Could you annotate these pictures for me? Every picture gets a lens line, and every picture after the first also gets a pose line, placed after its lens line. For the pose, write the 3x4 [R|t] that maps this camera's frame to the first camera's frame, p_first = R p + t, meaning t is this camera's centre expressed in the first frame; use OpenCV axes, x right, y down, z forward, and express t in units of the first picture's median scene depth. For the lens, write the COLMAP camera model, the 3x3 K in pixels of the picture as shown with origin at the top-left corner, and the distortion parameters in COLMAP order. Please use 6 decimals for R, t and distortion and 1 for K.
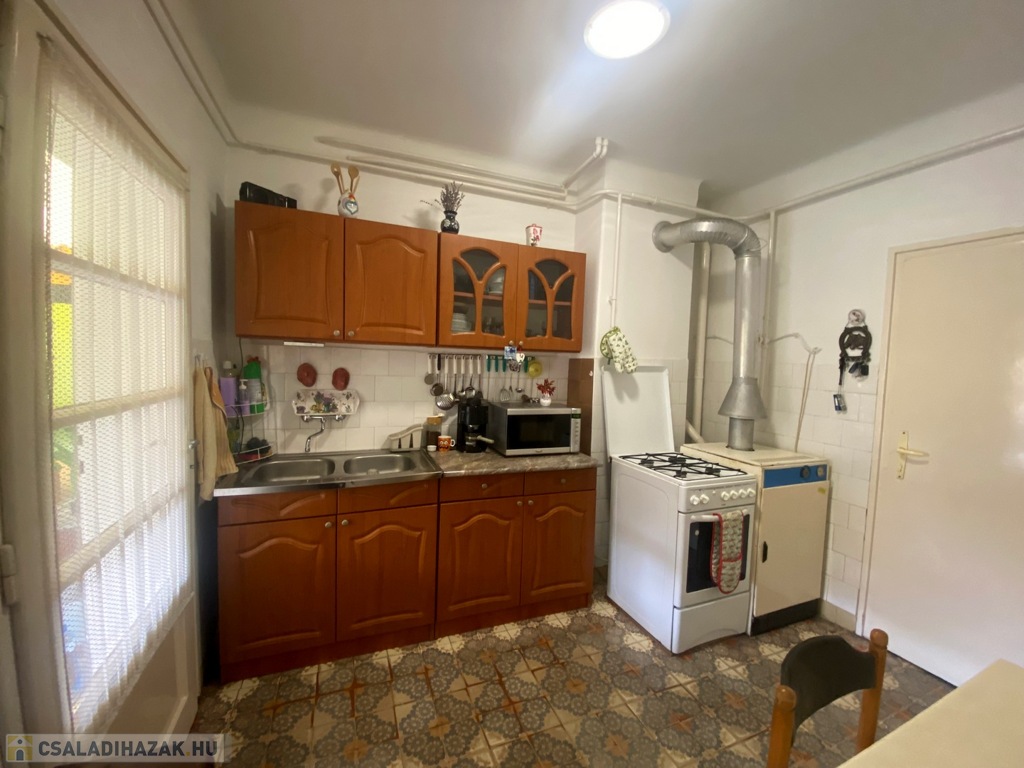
lens RADIAL K [[415.0, 0, 510.3], [0, 415.0, 379.3], [0, 0, 1]] dist [-0.006319, -0.005608]
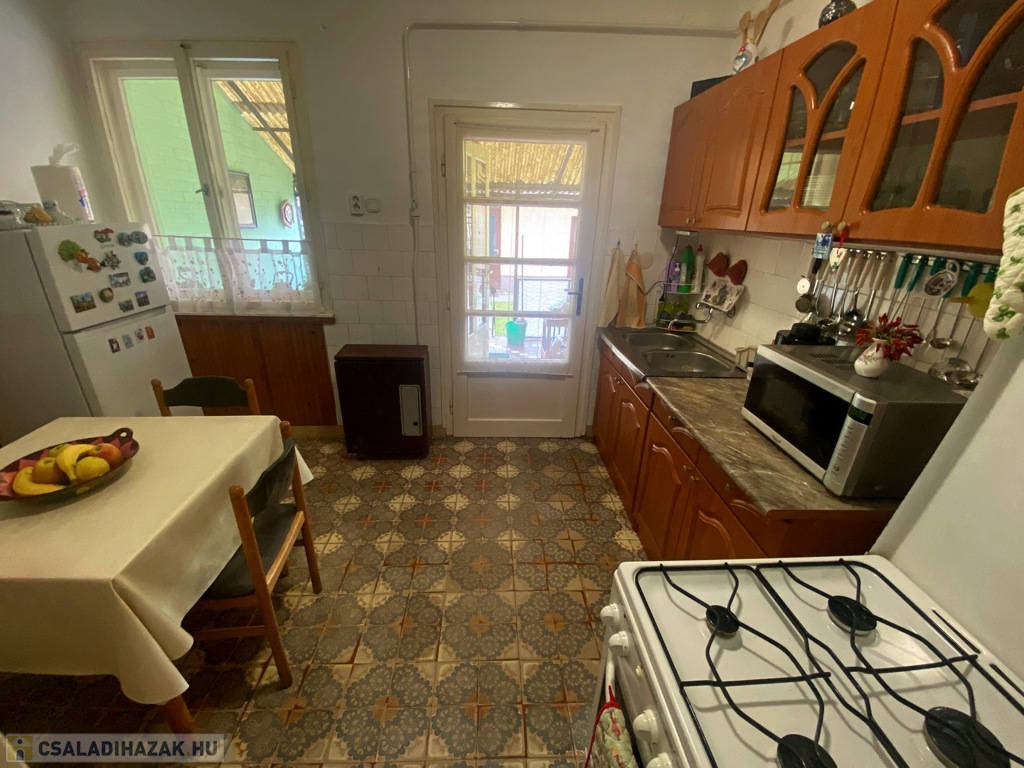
lens RADIAL K [[415.0, 0, 512.0], [0, 415.0, 387.4], [0, 0, 1]] dist [-0.006319, -0.005608]
pose [[-0.337761, 0.317518, -0.886059, 0.839766], [-0.077521, 0.928799, 0.362384, -0.073603], [0.938034, 0.191087, -0.289098, 1.071441]]
